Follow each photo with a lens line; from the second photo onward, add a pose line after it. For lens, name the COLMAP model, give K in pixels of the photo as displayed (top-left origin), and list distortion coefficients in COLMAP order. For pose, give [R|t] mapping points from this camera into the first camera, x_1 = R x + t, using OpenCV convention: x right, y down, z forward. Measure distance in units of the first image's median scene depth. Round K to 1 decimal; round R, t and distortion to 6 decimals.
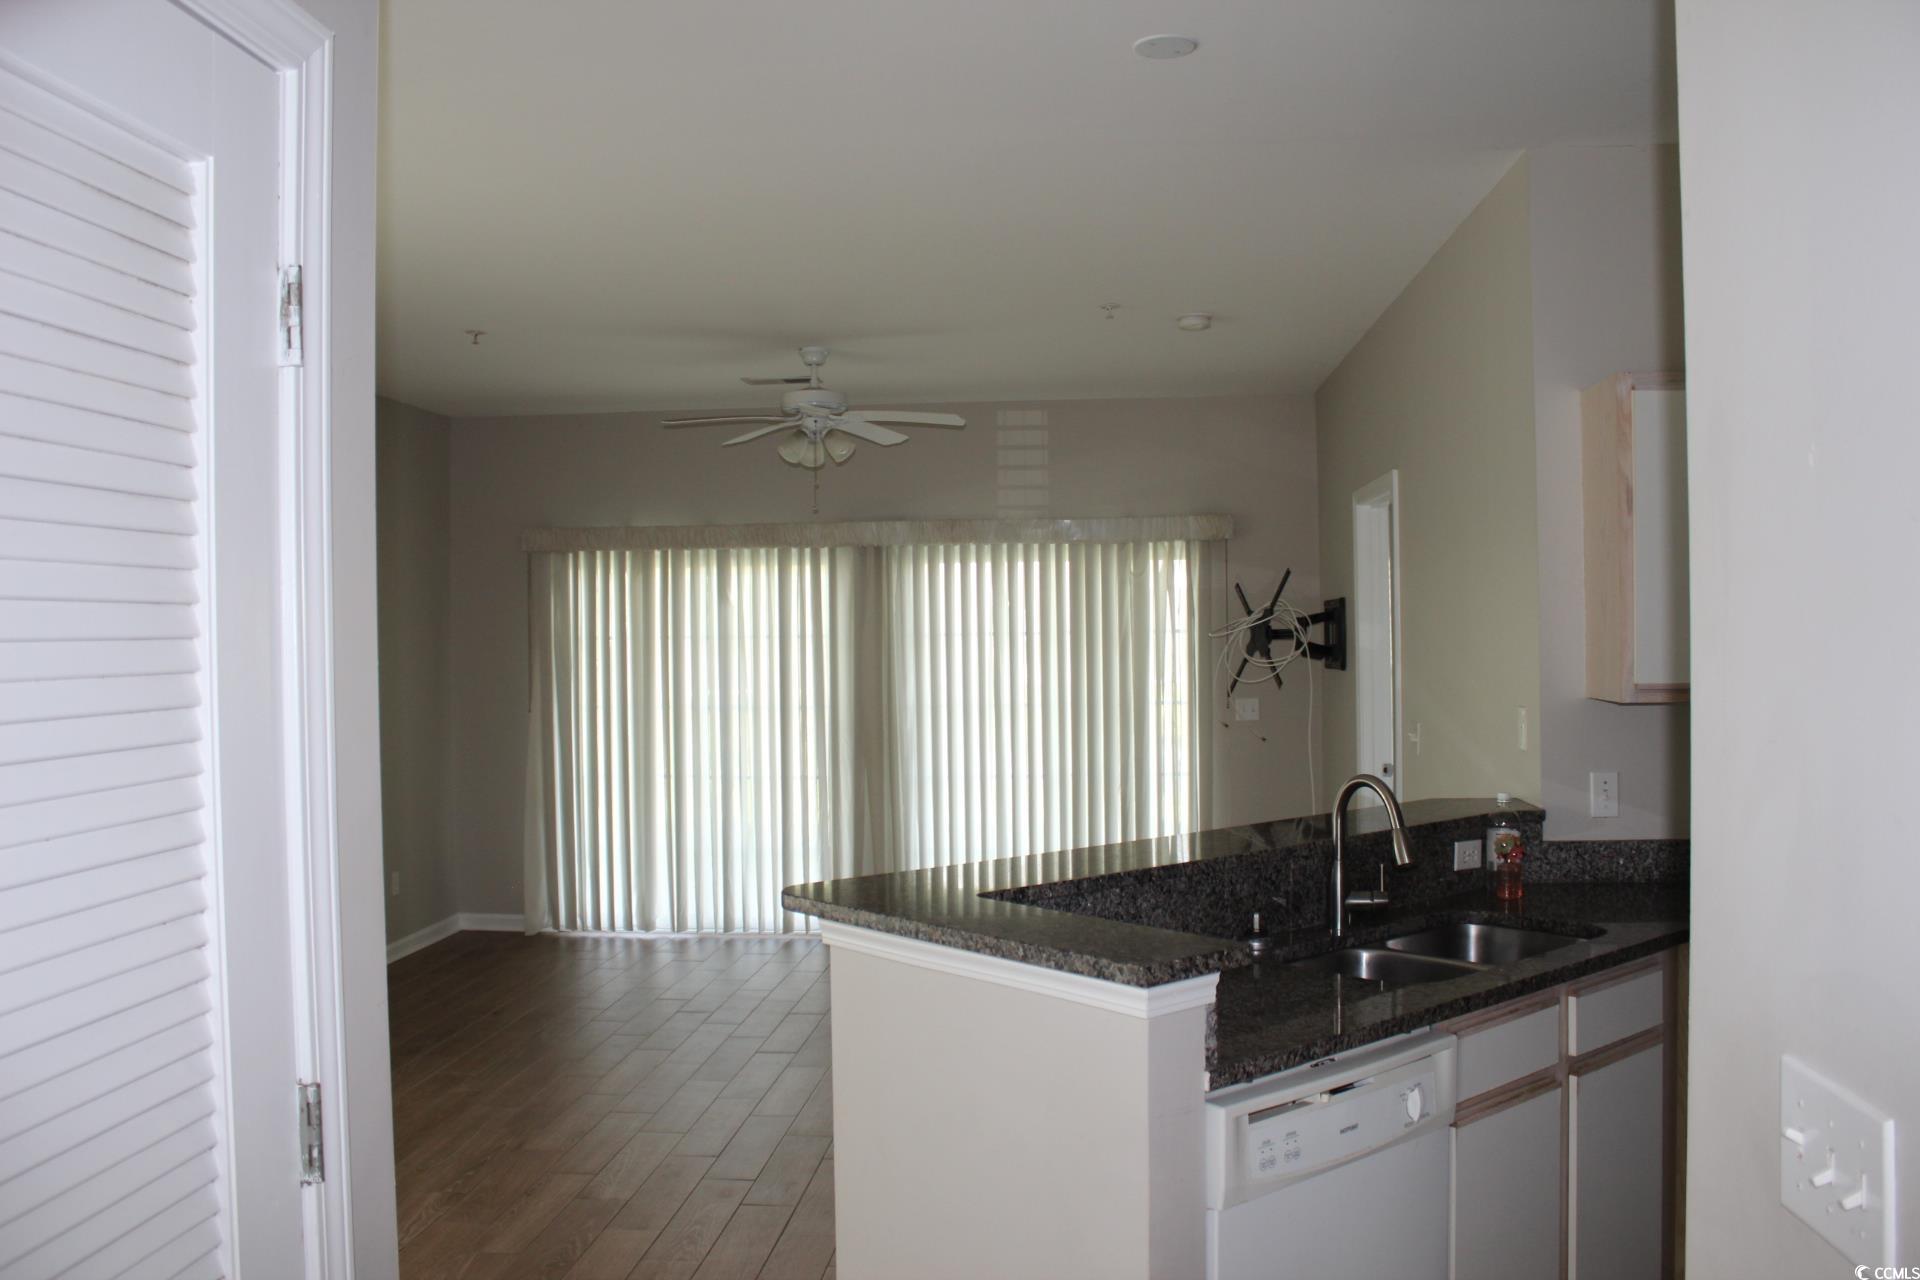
lens RADIAL K [[1776.5, 0, 960.0], [0, 1776.5, 640.0], [0, 0, 1]] dist [-0.222052, 0.212928]
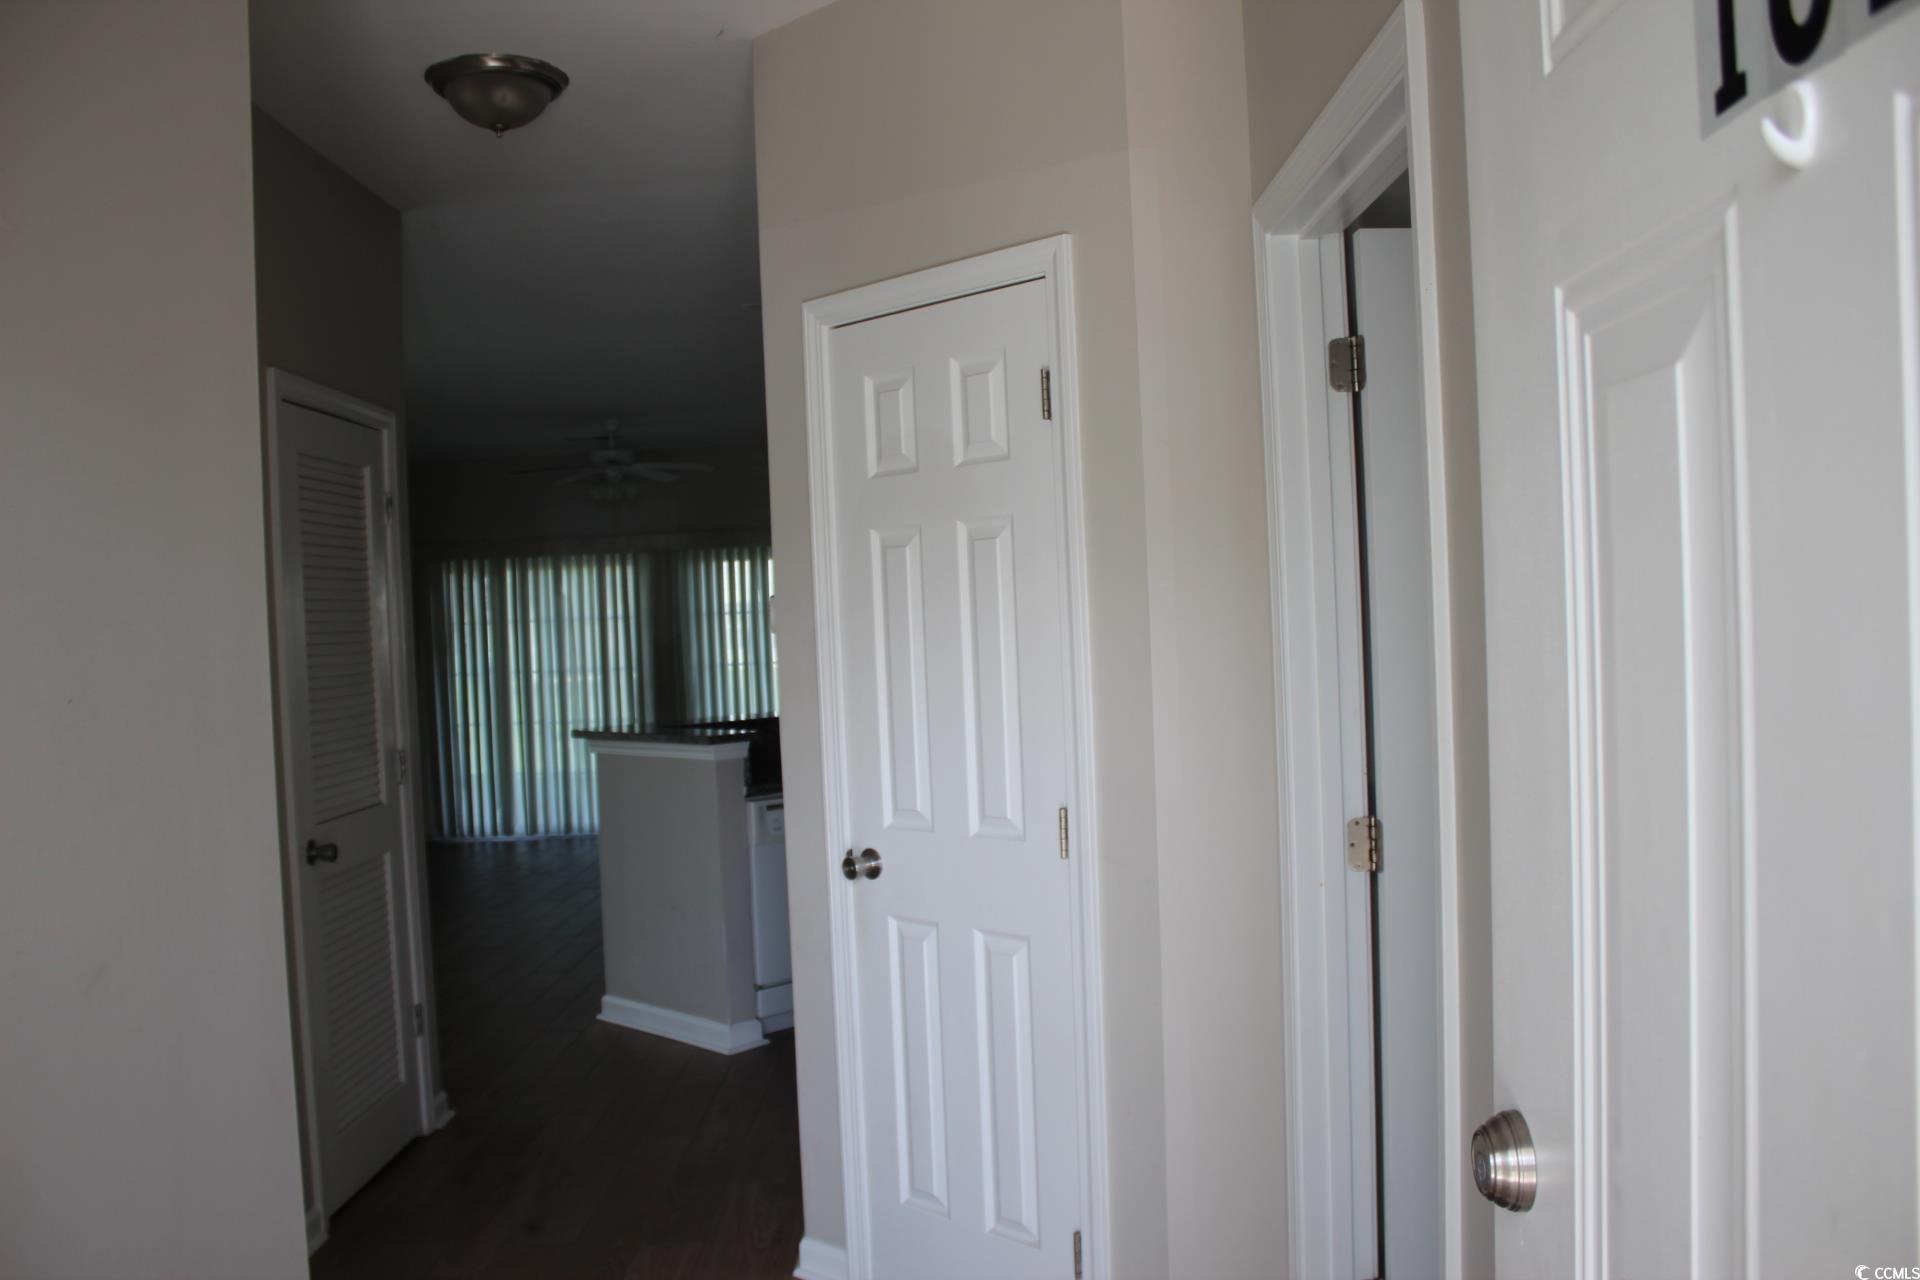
lens RADIAL K [[1614.3, 0, 960.0], [0, 1614.3, 640.0], [0, 0, 1]] dist [-0.160219, 0.143108]
pose [[0.994098, -0.029047, 0.104527, 0.048304], [0.027823, 0.999526, 0.013148, 0.006080], [-0.104860, -0.010162, 0.994435, -0.281853]]
